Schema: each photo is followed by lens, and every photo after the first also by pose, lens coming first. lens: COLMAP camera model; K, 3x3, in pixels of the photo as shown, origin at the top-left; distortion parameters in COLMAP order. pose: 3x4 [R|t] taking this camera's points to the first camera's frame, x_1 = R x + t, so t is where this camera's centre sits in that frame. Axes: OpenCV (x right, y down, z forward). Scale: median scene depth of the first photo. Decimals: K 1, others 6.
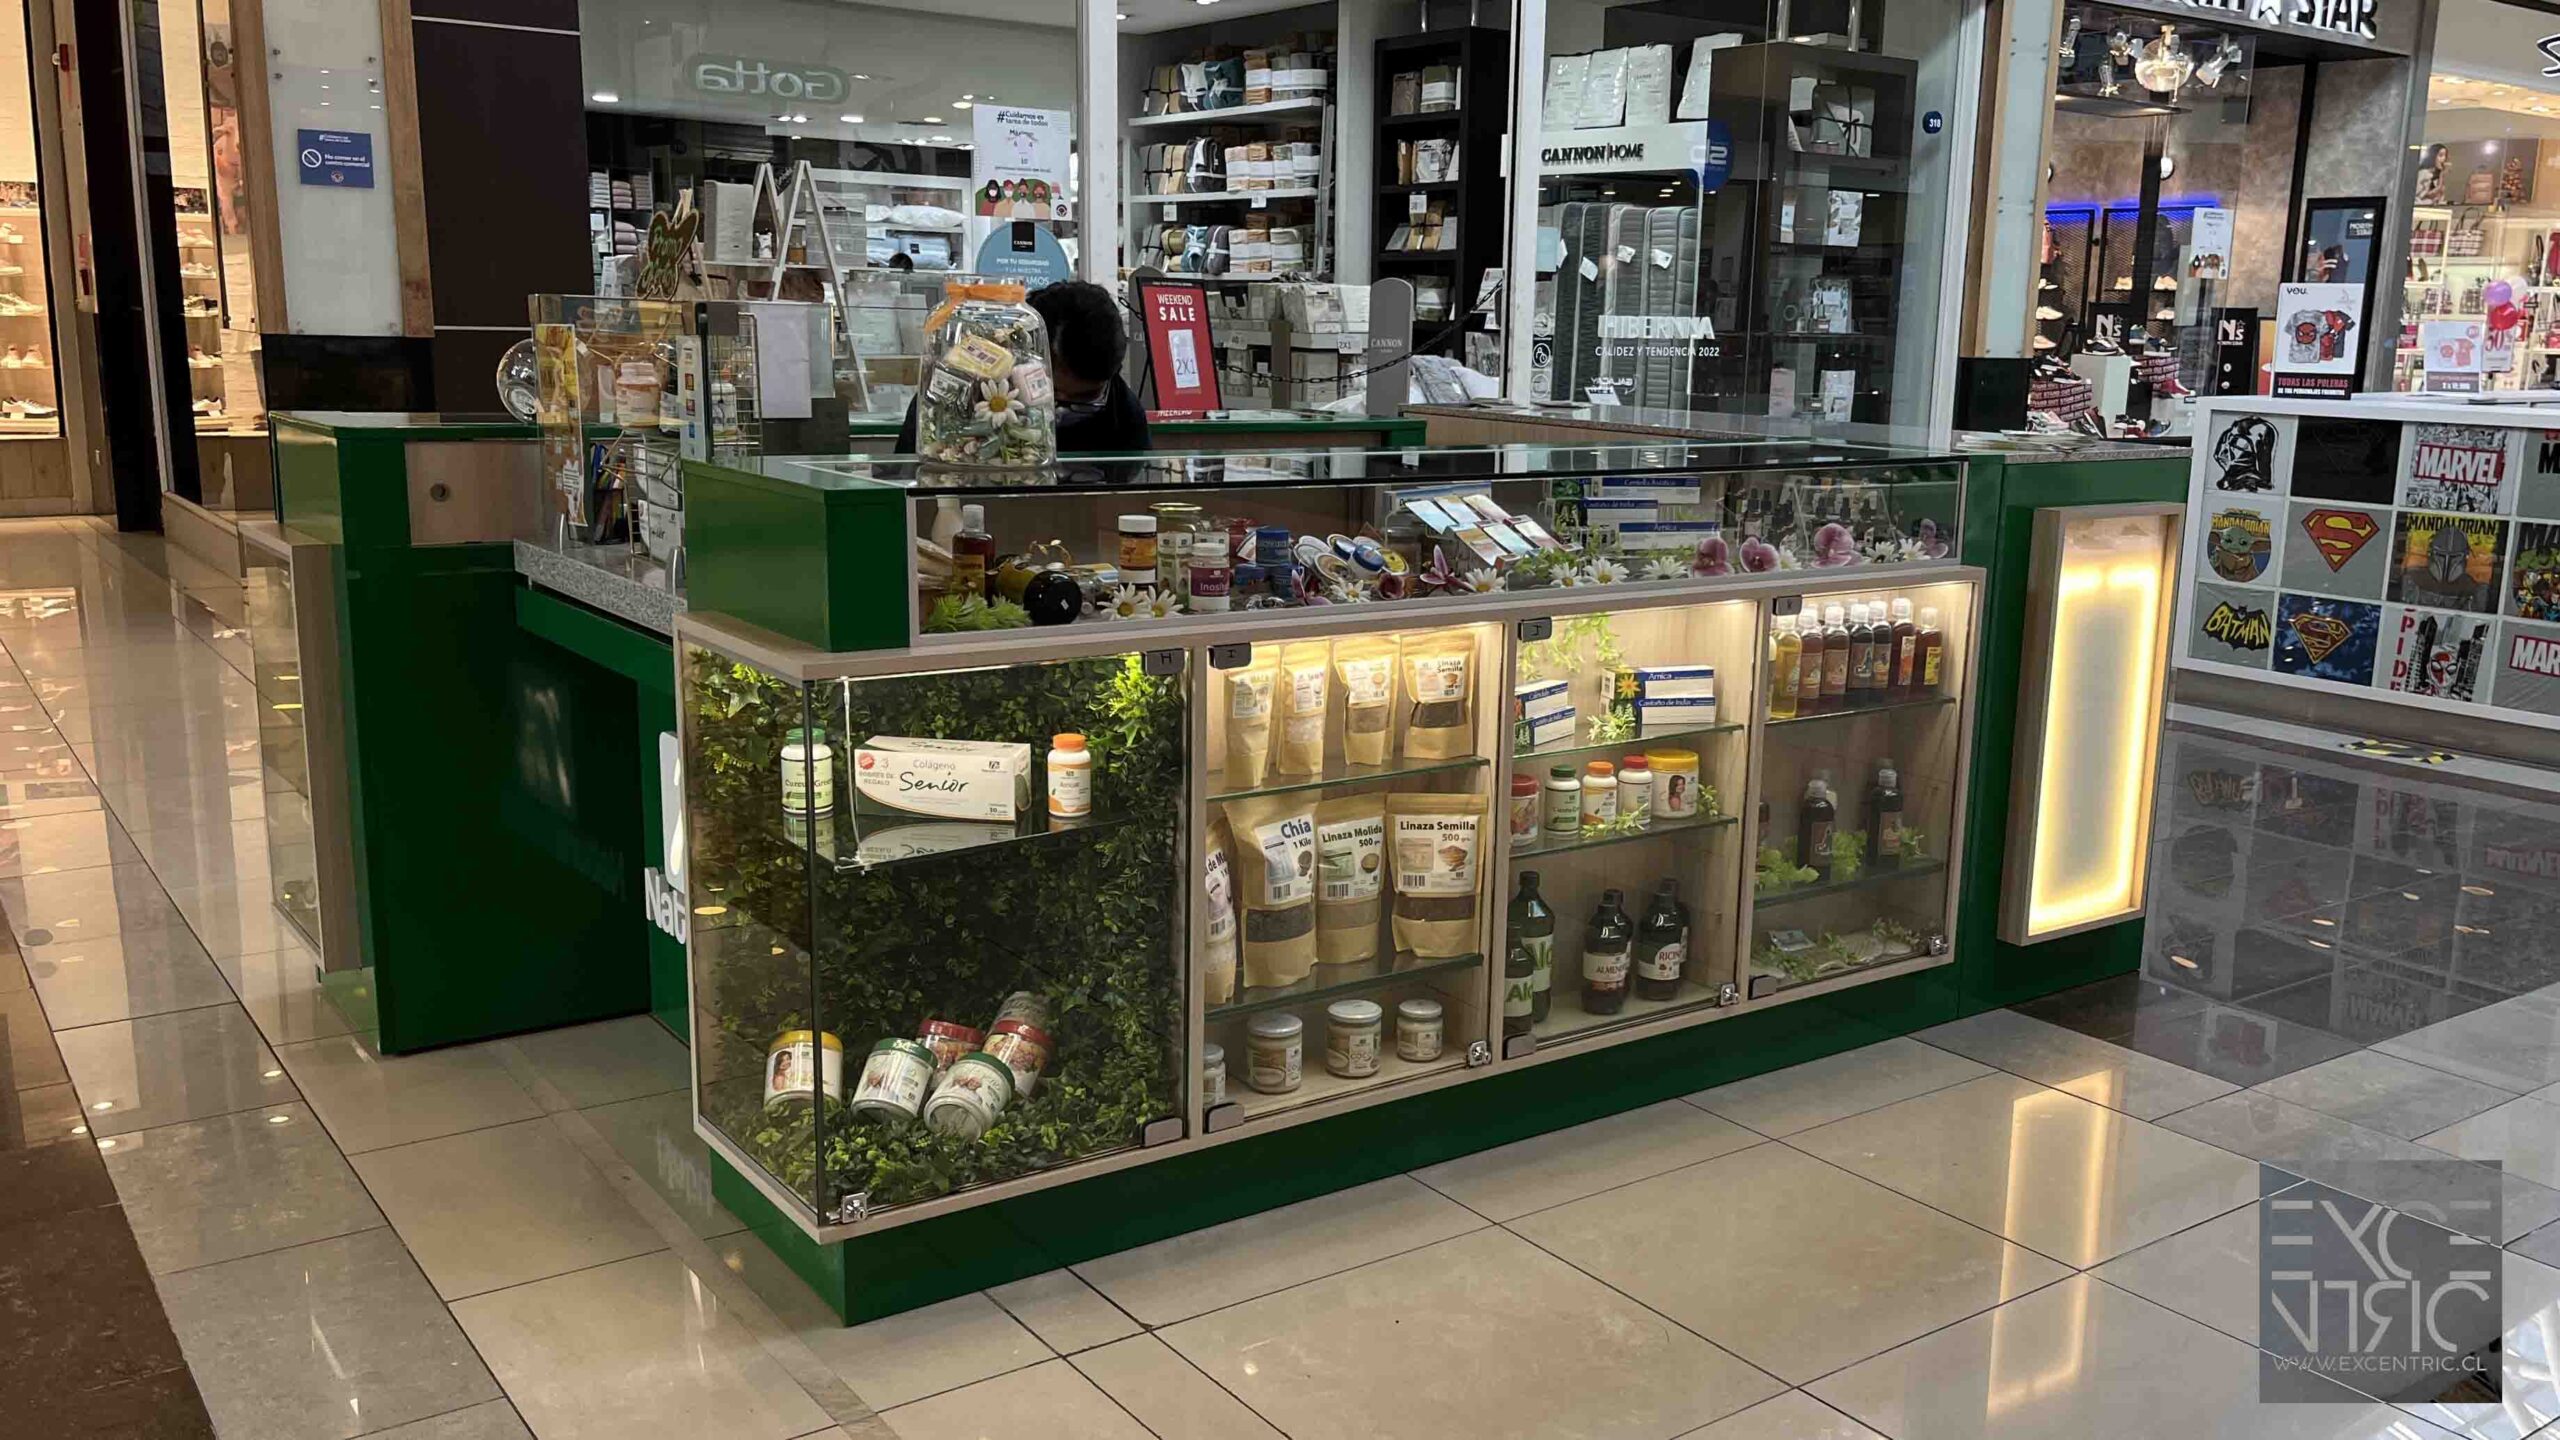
lens RADIAL K [[2020.9, 0, 1280.0], [0, 2020.9, 720.0], [0, 0, 1]] dist [0.033012, -0.006125]
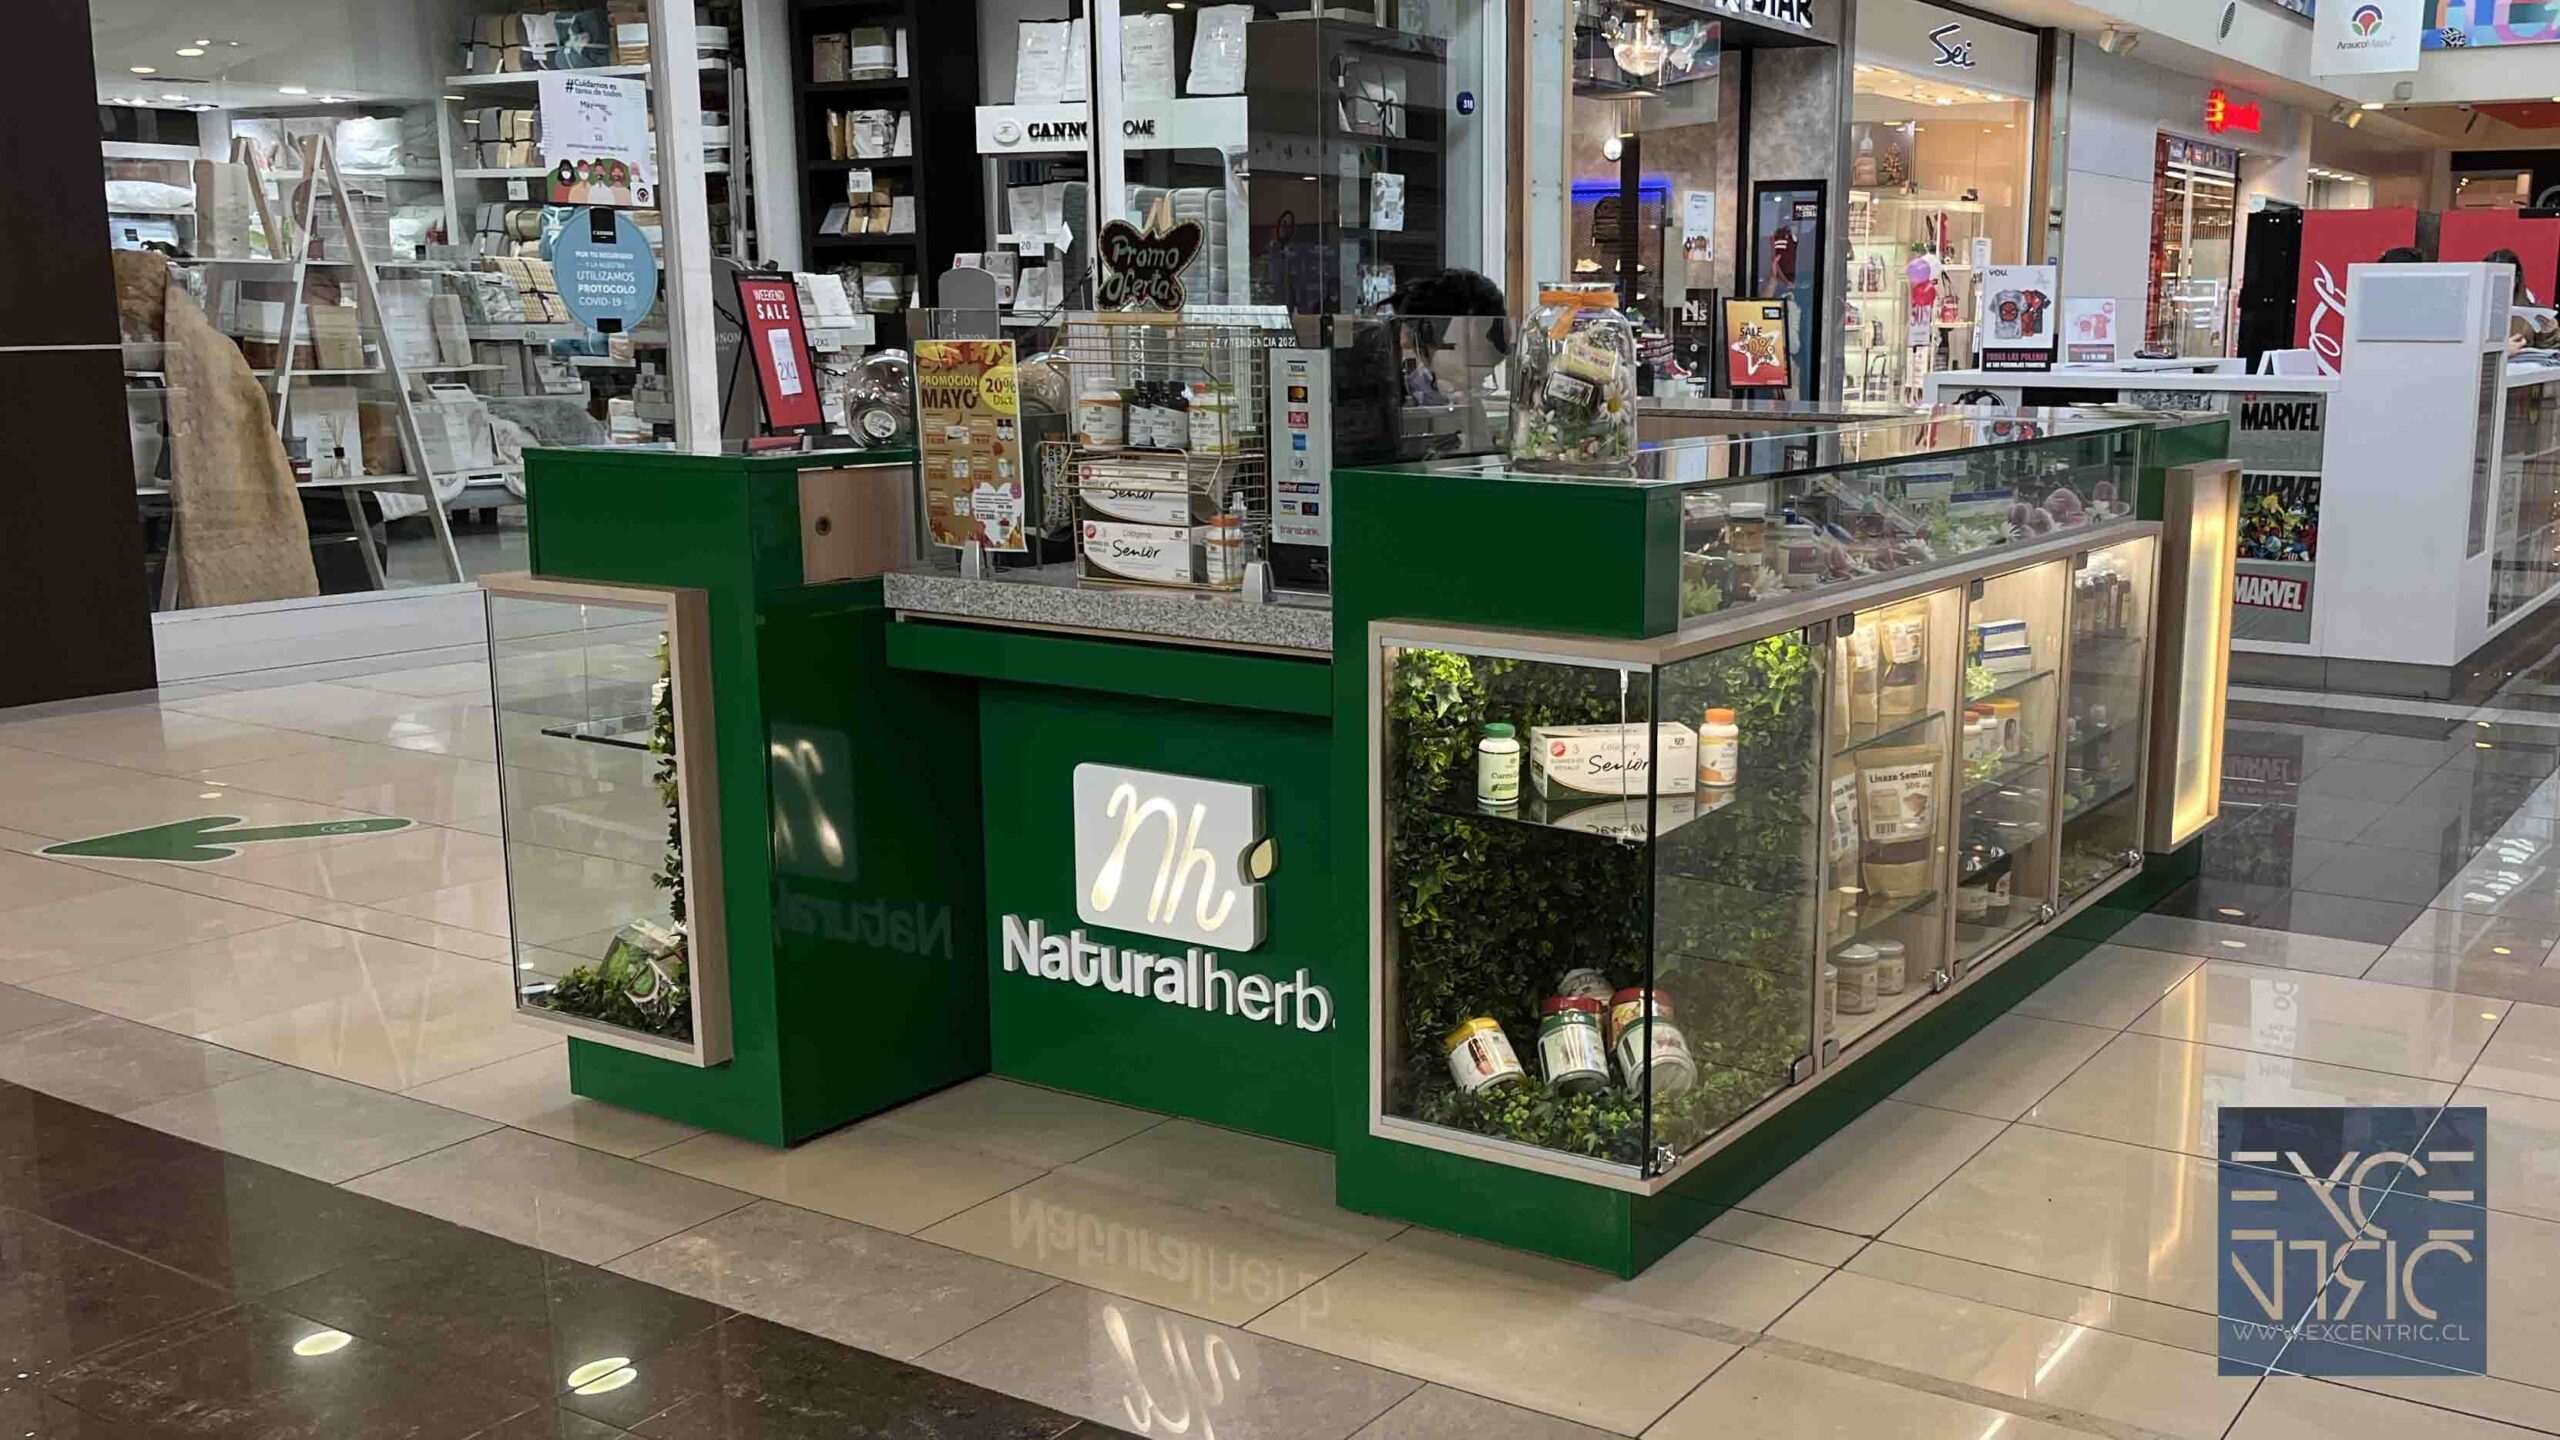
lens RADIAL K [[2336.2, 0, 1280.0], [0, 2336.2, 720.0], [0, 0, 1]] dist [0.070386, -0.152316]
pose [[0.935350, -0.079852, 0.344593, -0.174517], [0.086901, 0.996204, -0.005033, -0.000161], [-0.342883, 0.034653, 0.938739, -0.019994]]
